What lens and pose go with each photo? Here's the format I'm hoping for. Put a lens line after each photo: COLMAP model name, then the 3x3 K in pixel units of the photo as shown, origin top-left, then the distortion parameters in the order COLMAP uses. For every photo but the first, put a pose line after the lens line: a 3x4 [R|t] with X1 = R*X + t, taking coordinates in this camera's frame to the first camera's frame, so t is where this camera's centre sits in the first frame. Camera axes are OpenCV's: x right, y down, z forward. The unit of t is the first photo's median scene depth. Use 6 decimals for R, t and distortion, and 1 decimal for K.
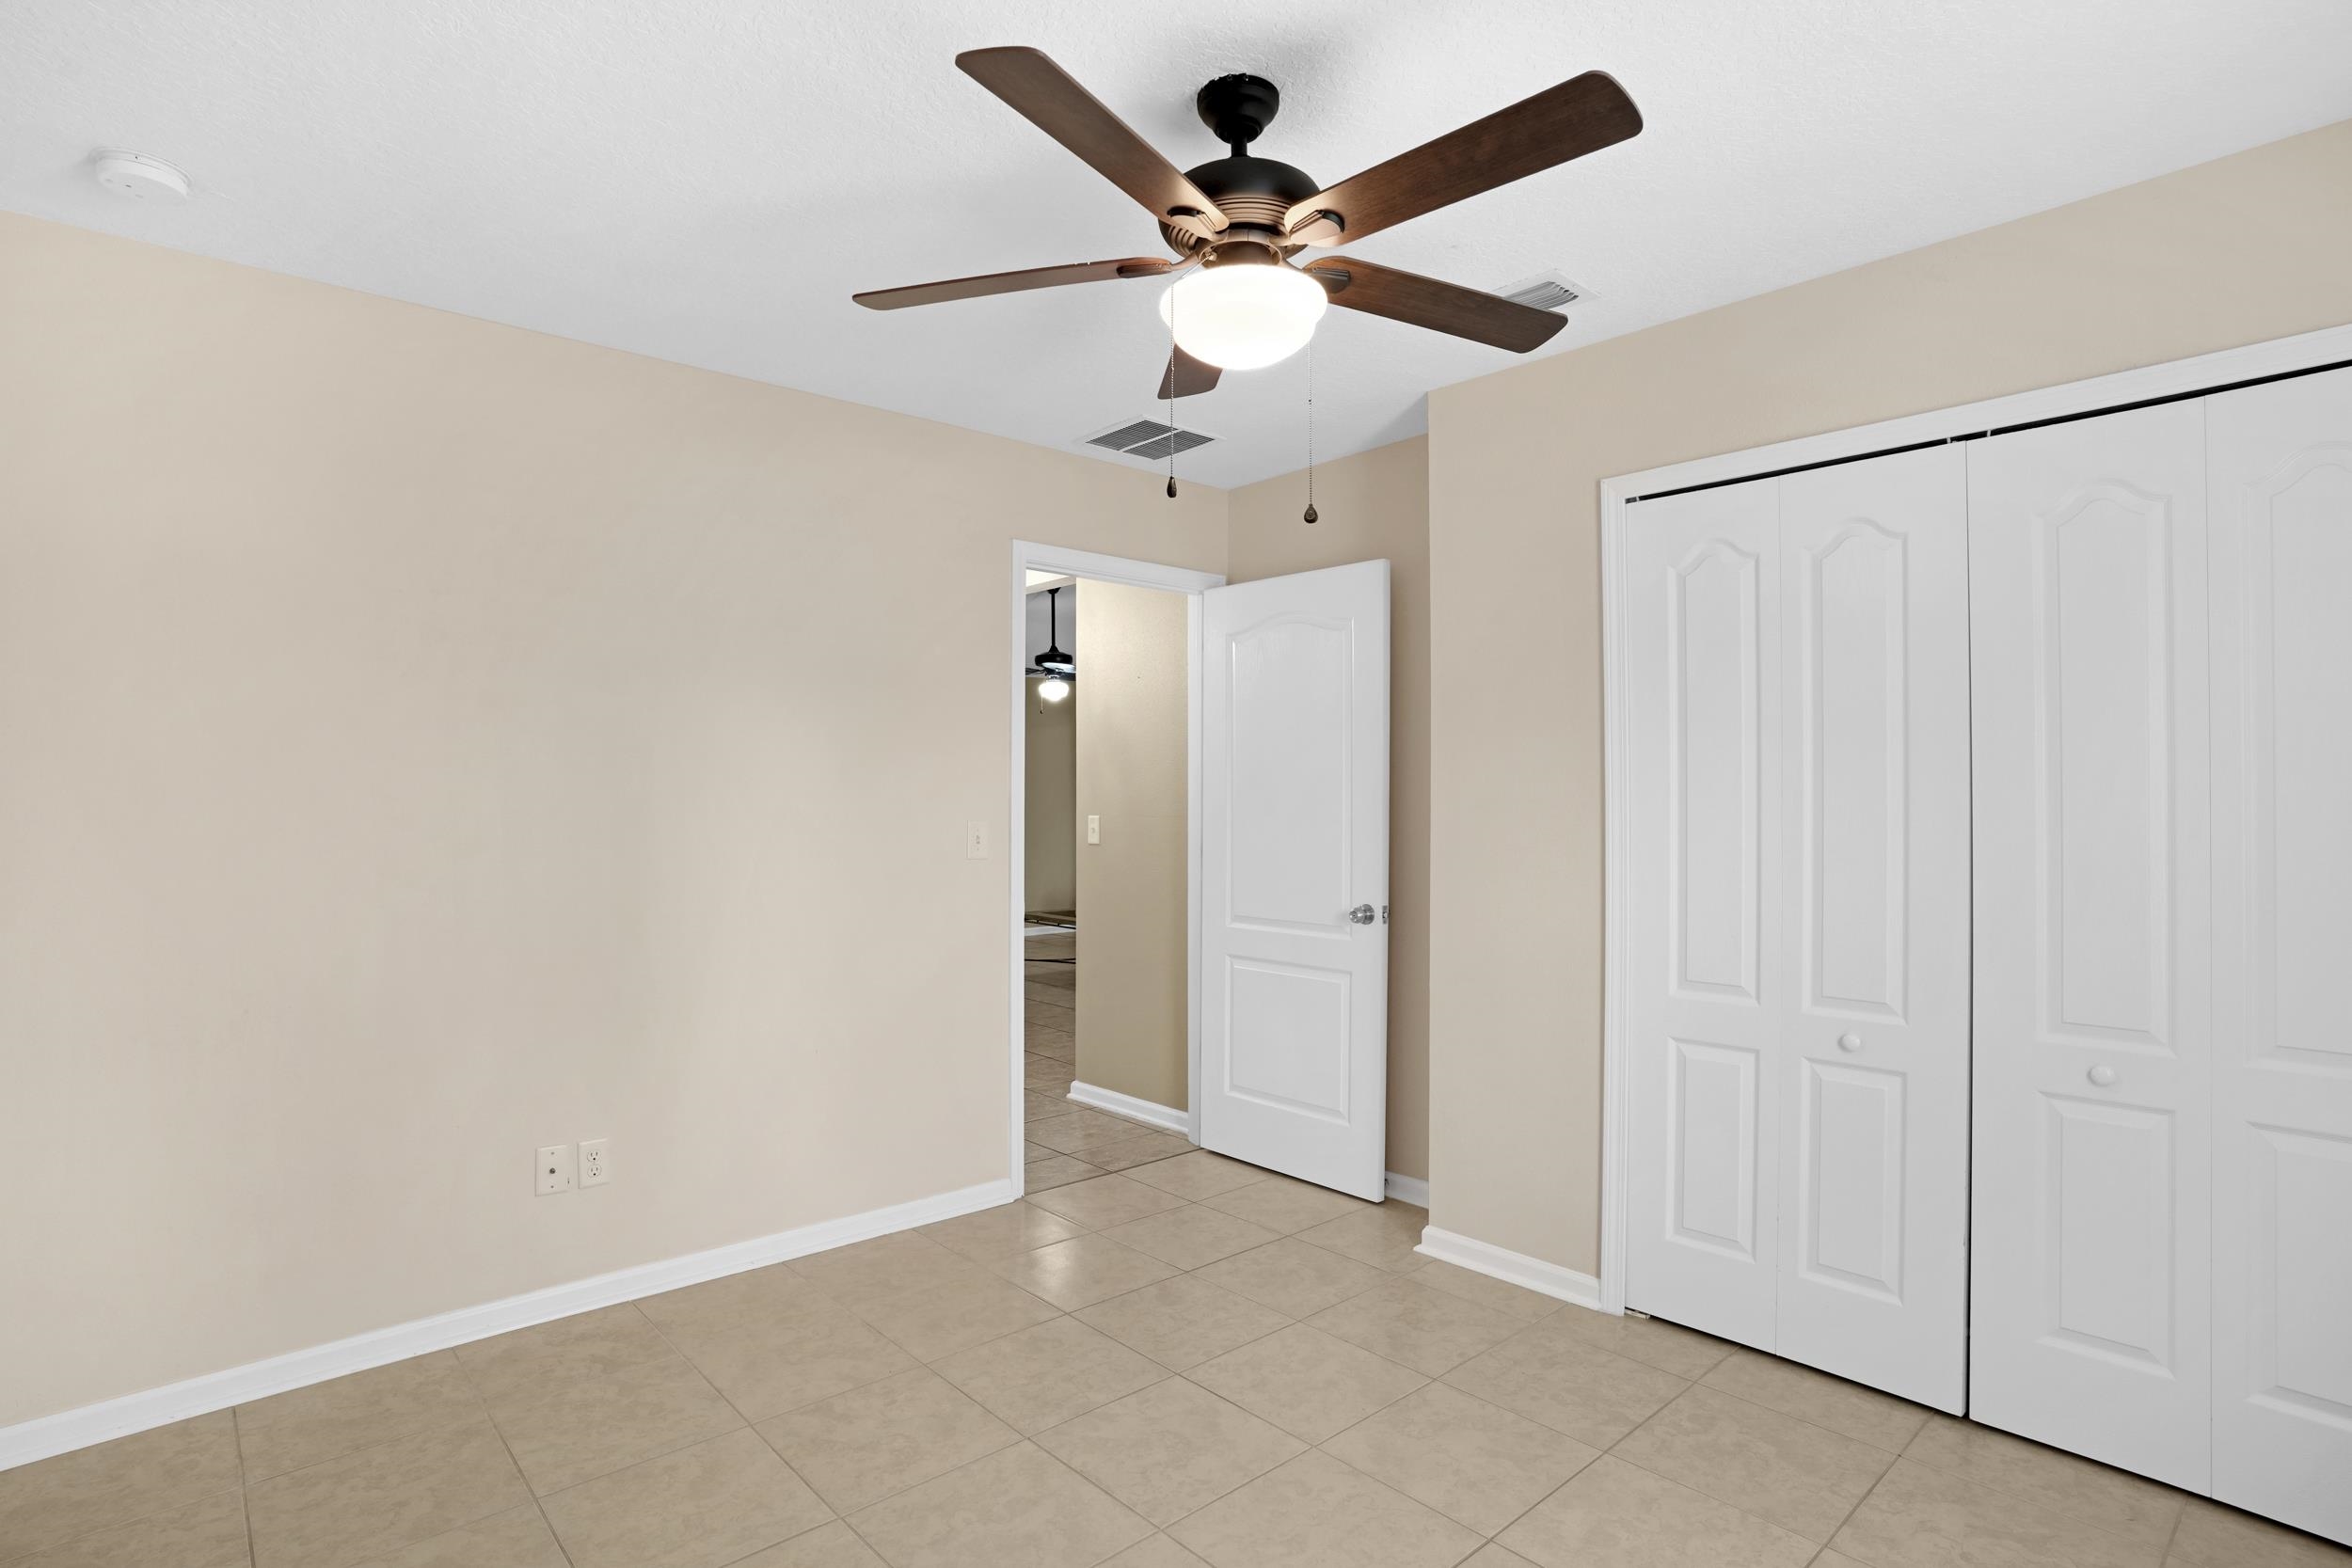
lens RADIAL K [[1163.3, 0, 1173.9], [0, 1163.3, 778.6], [0, 0, 1]] dist [-0.050985, 0.012414]
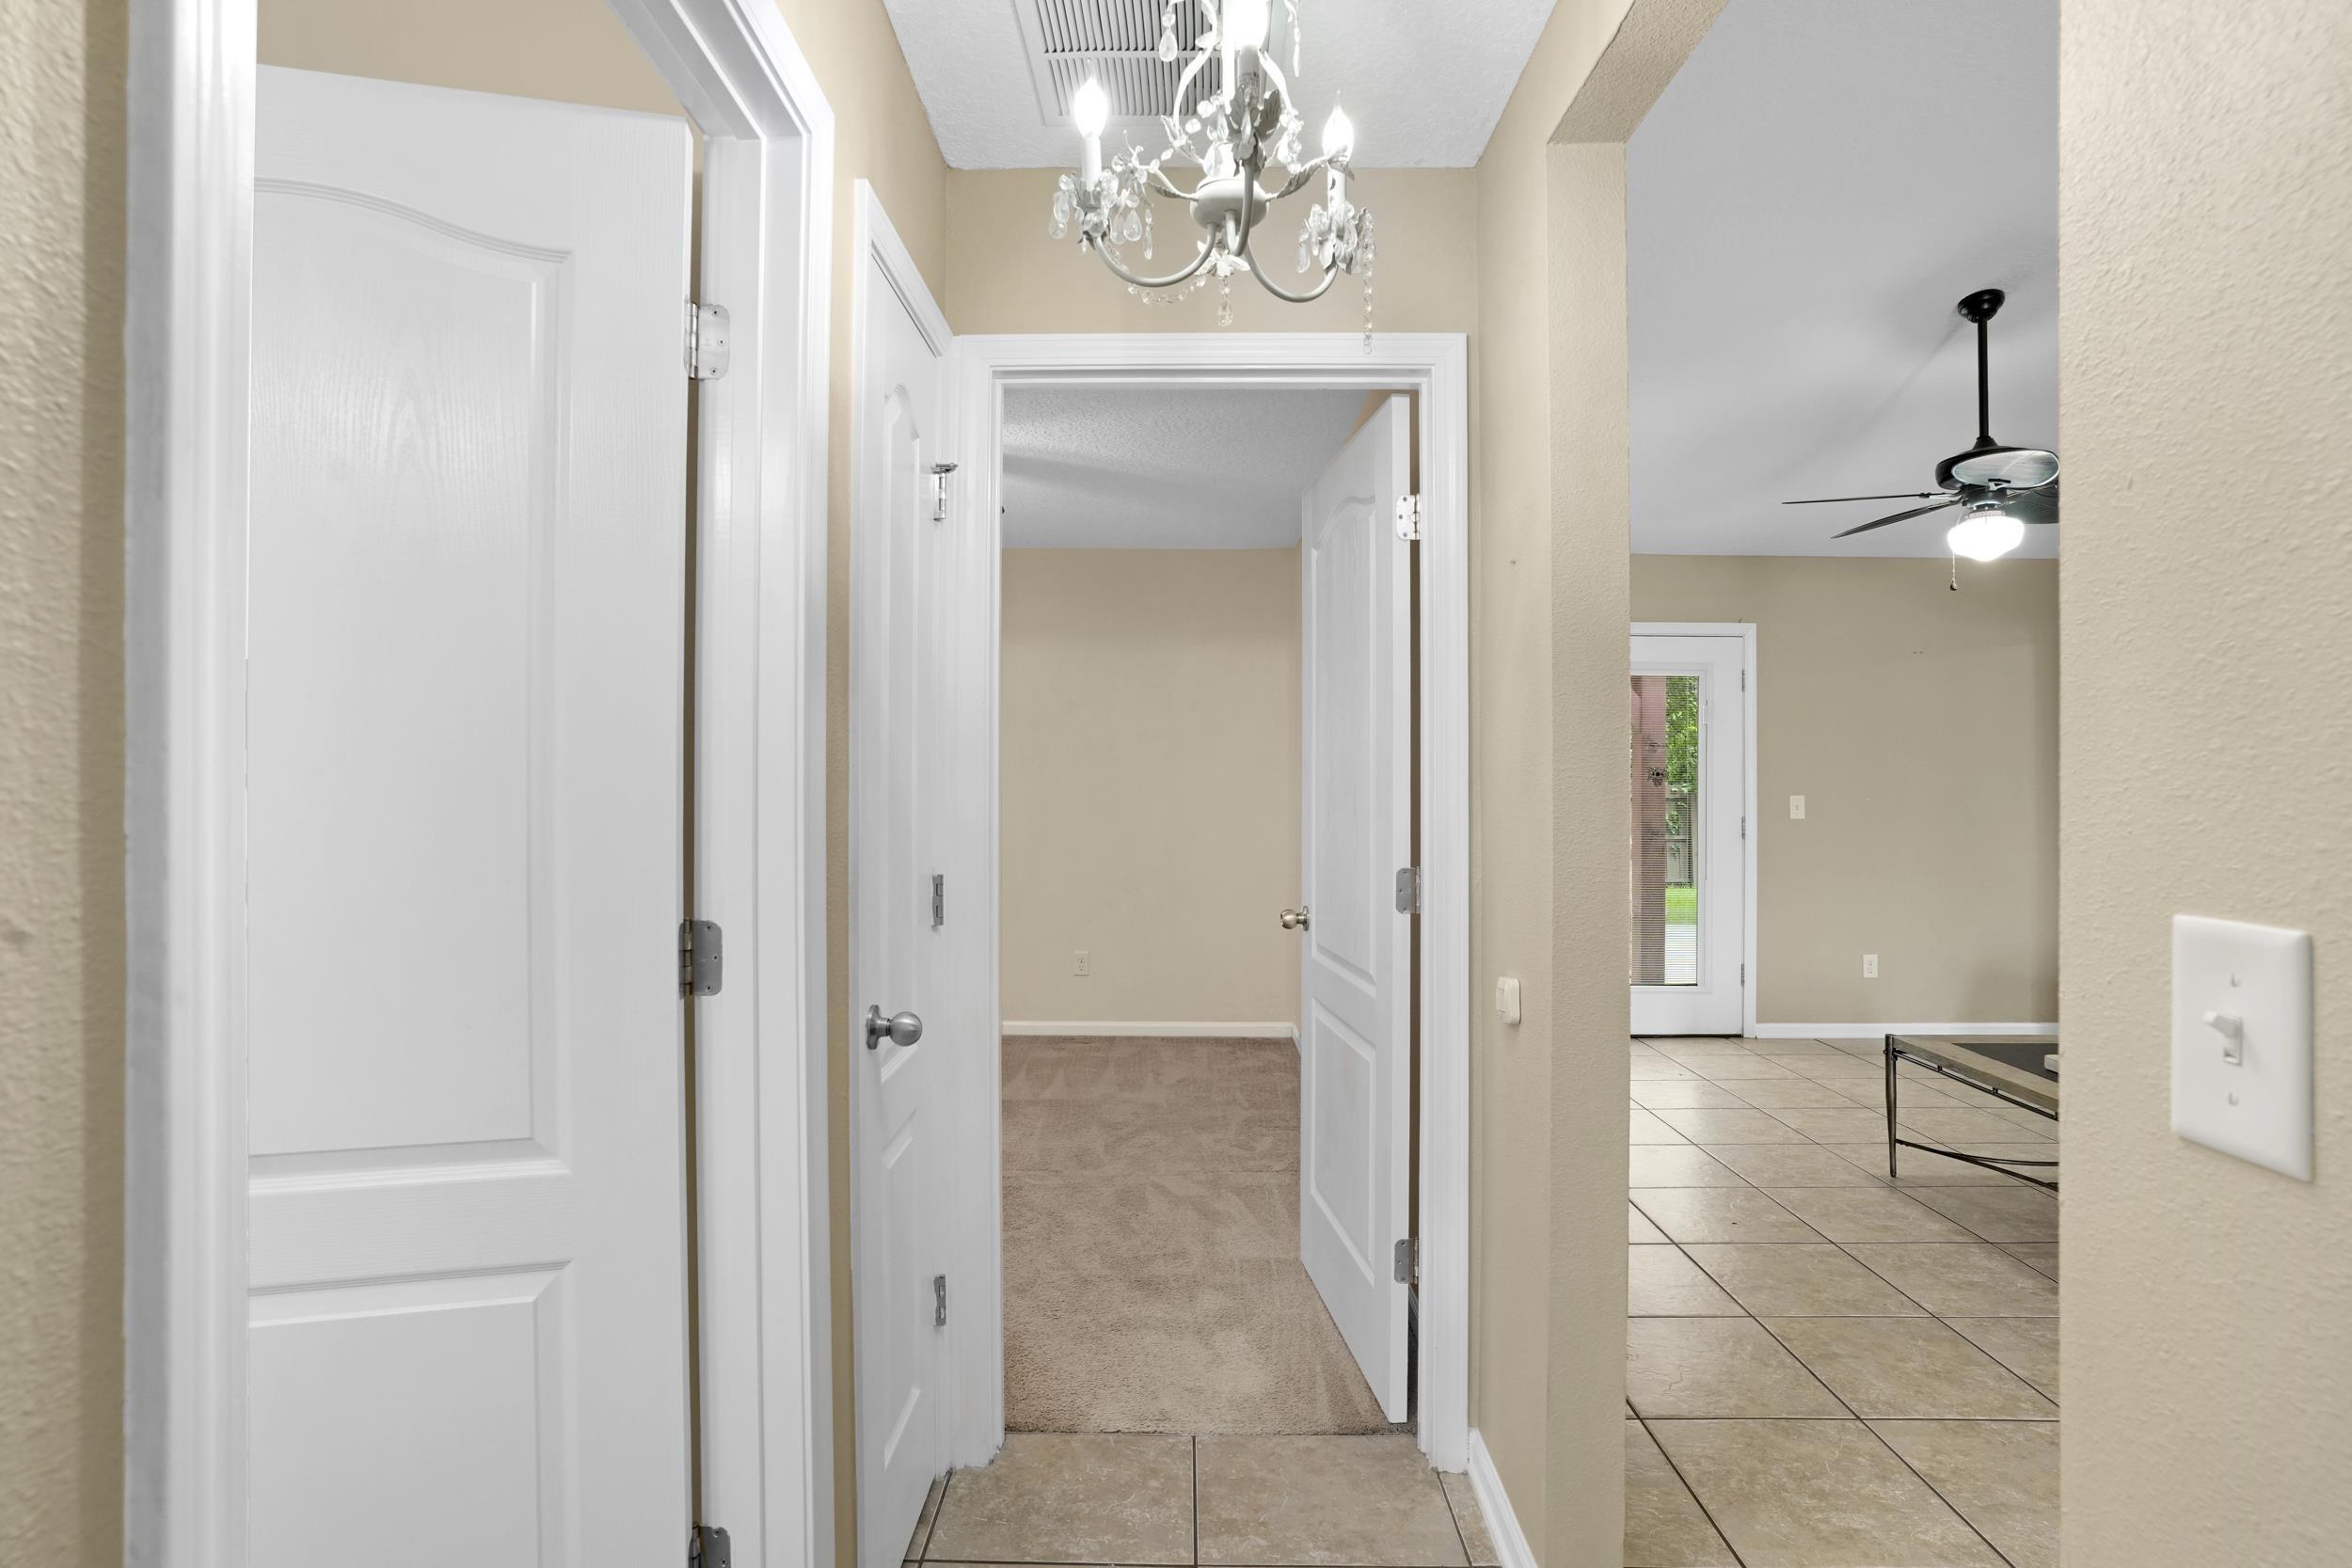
lens RADIAL K [[1163.3, 0, 1169.5], [0, 1163.3, 785.0], [0, 0, 1]] dist [-0.050985, 0.012414]
pose [[0.733269, -0.005090, -0.679919, -0.041721], [0.011625, 0.999920, 0.005052, 0.009627], [0.679839, -0.011609, 0.733269, 0.497071]]
